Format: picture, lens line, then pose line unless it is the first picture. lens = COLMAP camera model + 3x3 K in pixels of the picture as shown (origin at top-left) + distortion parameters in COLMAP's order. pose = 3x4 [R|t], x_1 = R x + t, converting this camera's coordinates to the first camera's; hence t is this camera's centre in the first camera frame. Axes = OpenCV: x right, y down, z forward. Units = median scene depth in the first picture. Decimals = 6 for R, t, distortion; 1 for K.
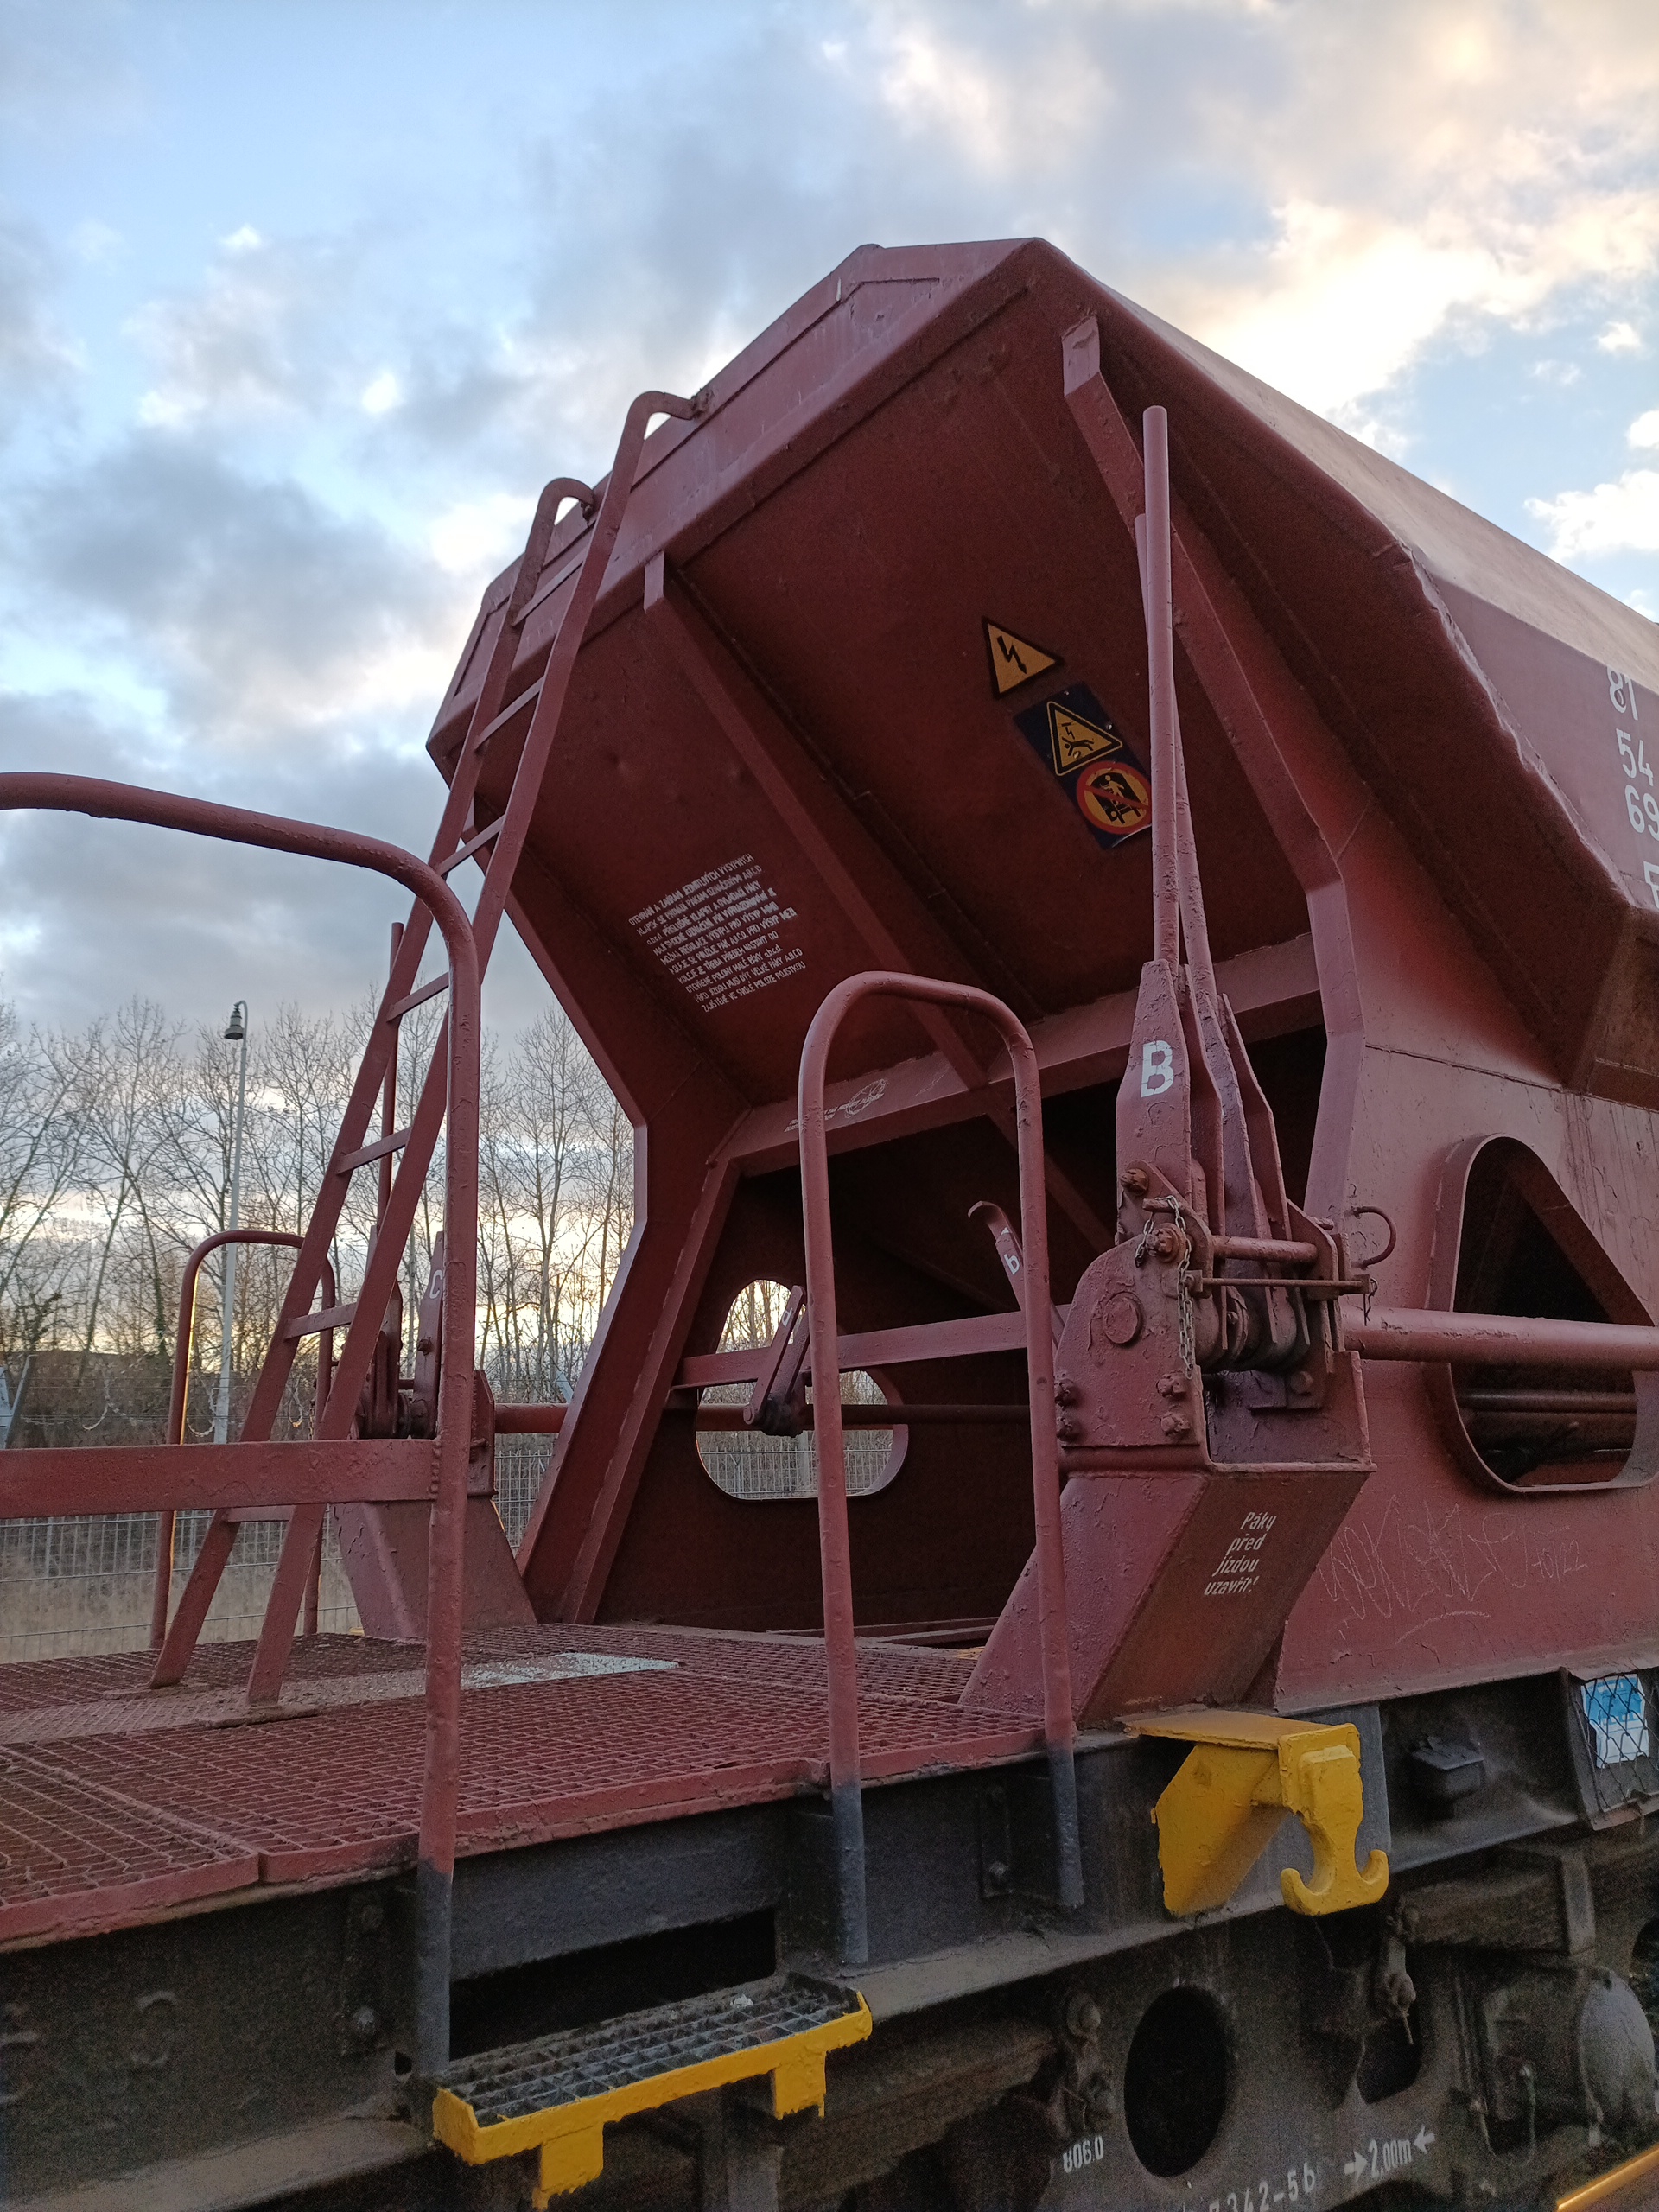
lens RADIAL K [[1661.7, 0, 843.7], [0, 1661.7, 1099.3], [0, 0, 1]] dist [0.055539, -0.037861]
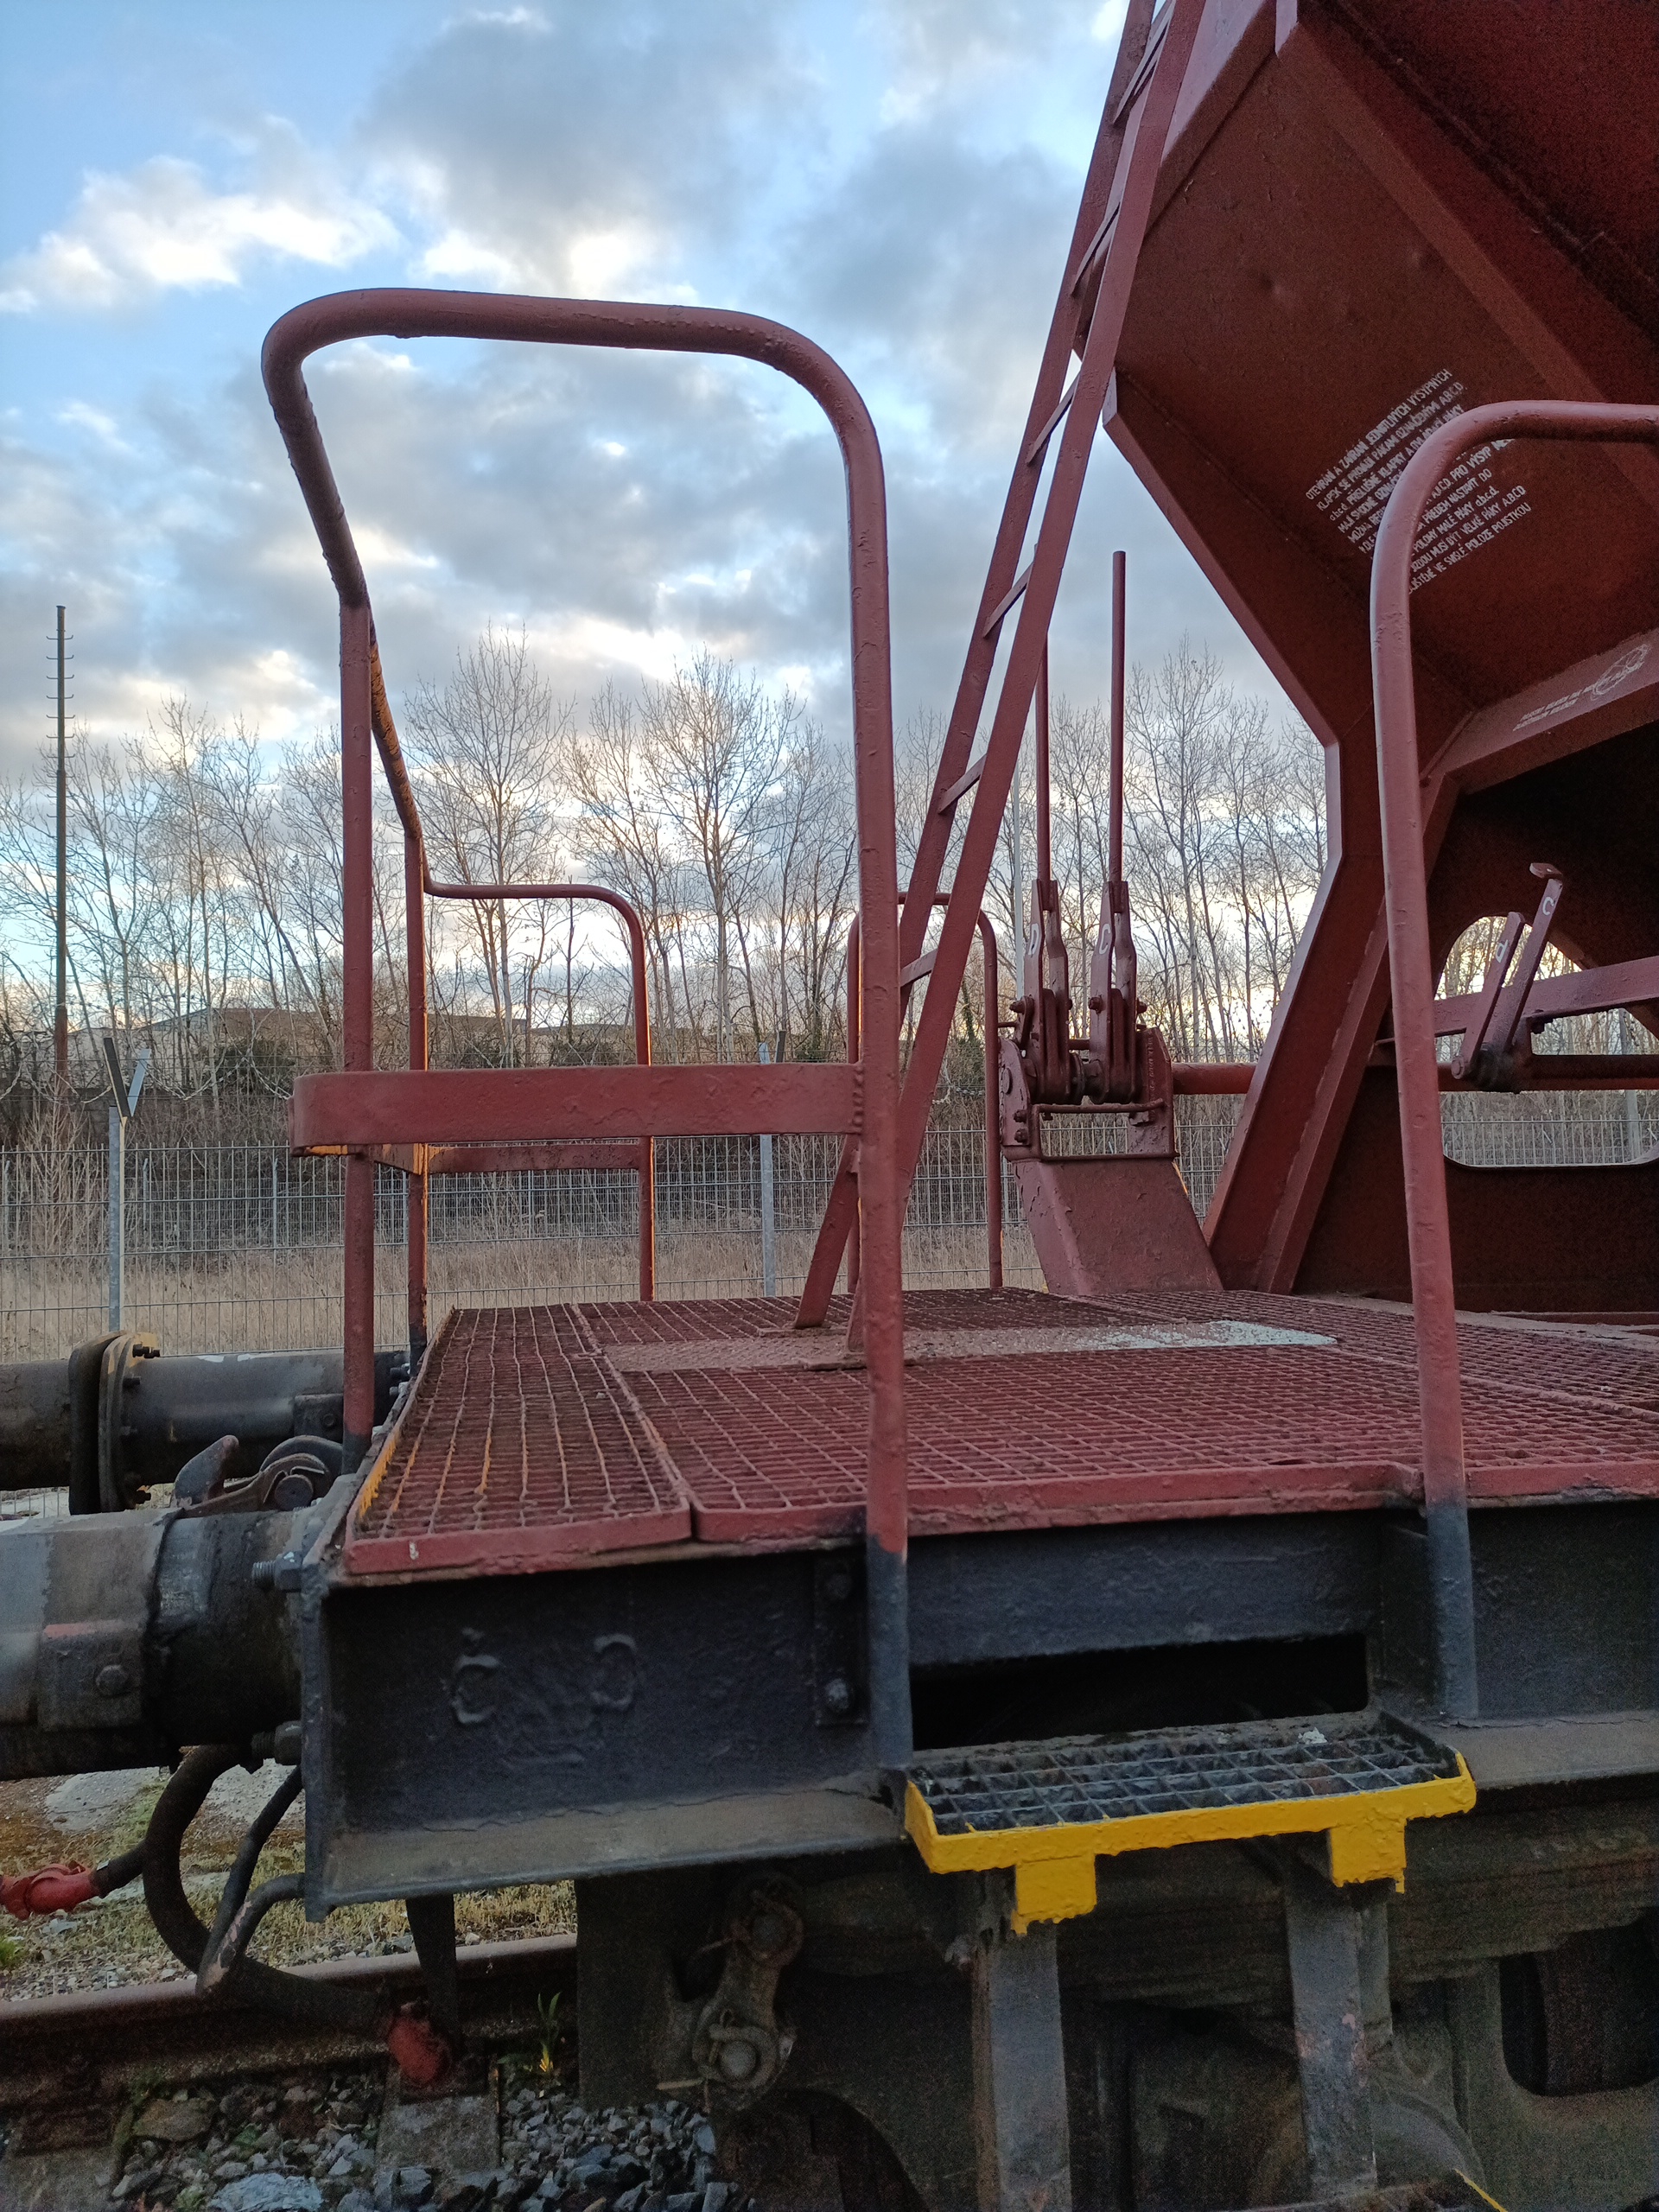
lens RADIAL K [[1661.7, 0, 816.5], [0, 1661.7, 1107.1], [0, 0, 1]] dist [0.055539, -0.037861]
pose [[0.888635, -0.007062, -0.458562, 0.099765], [0.095635, 0.980753, 0.170225, 0.074281], [0.448534, -0.195122, 0.872207, 0.238320]]
